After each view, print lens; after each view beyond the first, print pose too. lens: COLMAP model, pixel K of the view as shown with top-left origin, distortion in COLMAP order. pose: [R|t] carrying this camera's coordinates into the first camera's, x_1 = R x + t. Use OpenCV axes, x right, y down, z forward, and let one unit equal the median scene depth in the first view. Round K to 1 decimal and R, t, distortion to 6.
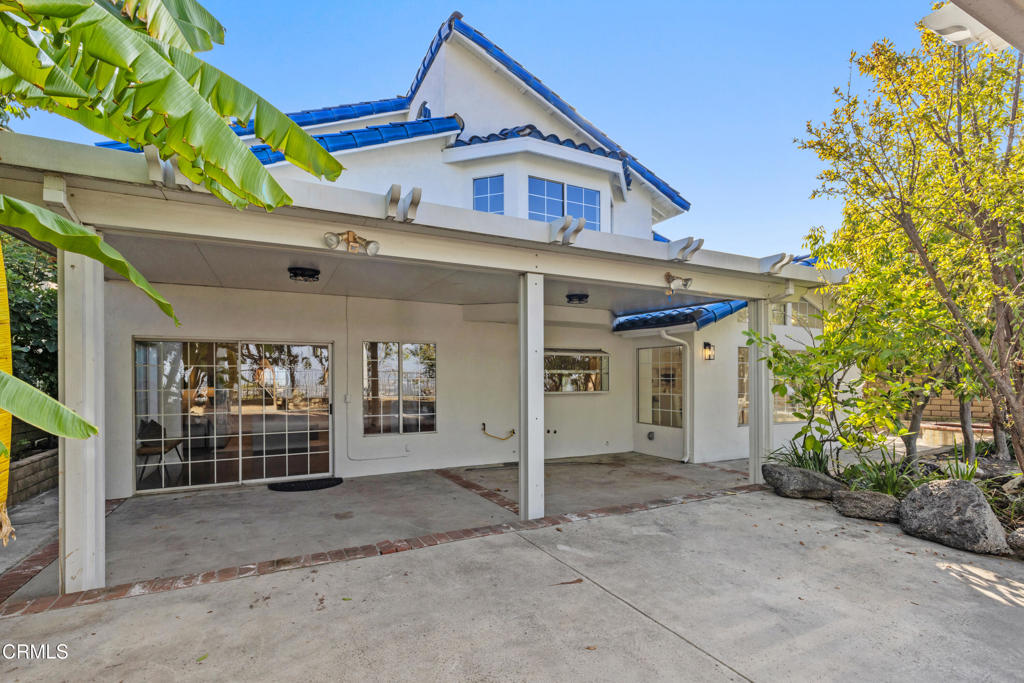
lens RADIAL K [[471.7, 0, 512.1], [0, 471.7, 381.2], [0, 0, 1]] dist [0.000862, 0.000103]
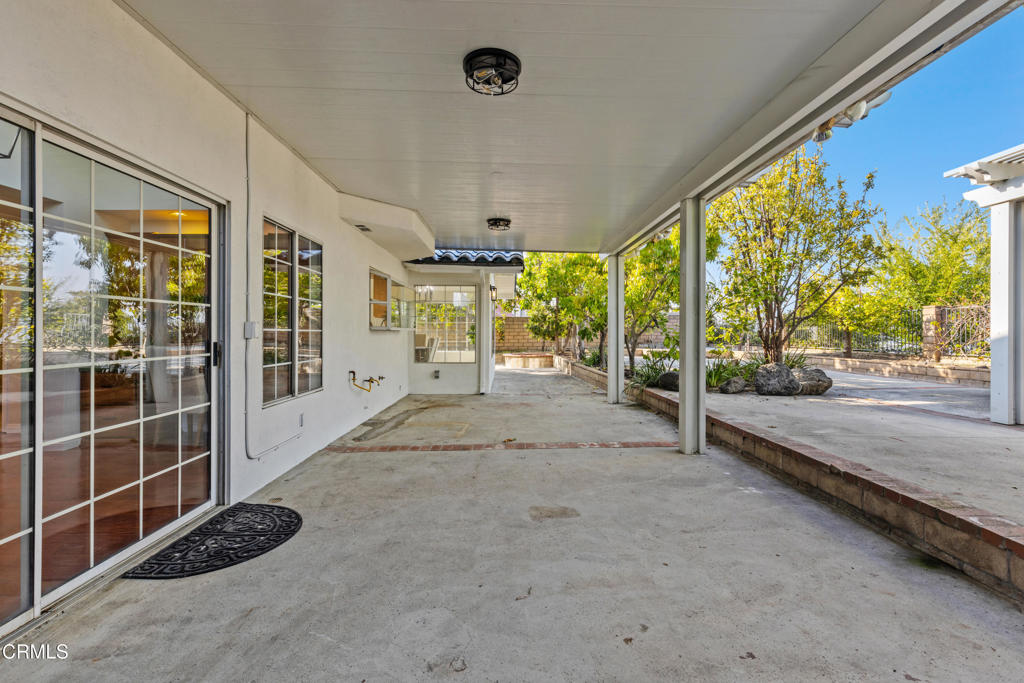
lens RADIAL K [[465.6, 0, 512.0], [0, 465.6, 341.5], [0, 0, 1]] dist [0.001806, 0.000384]
pose [[0.434252, -0.014554, 0.900674, -0.731638], [0.001405, 0.999879, 0.015480, 0.047231], [-0.900790, -0.005457, 0.434220, 0.636622]]
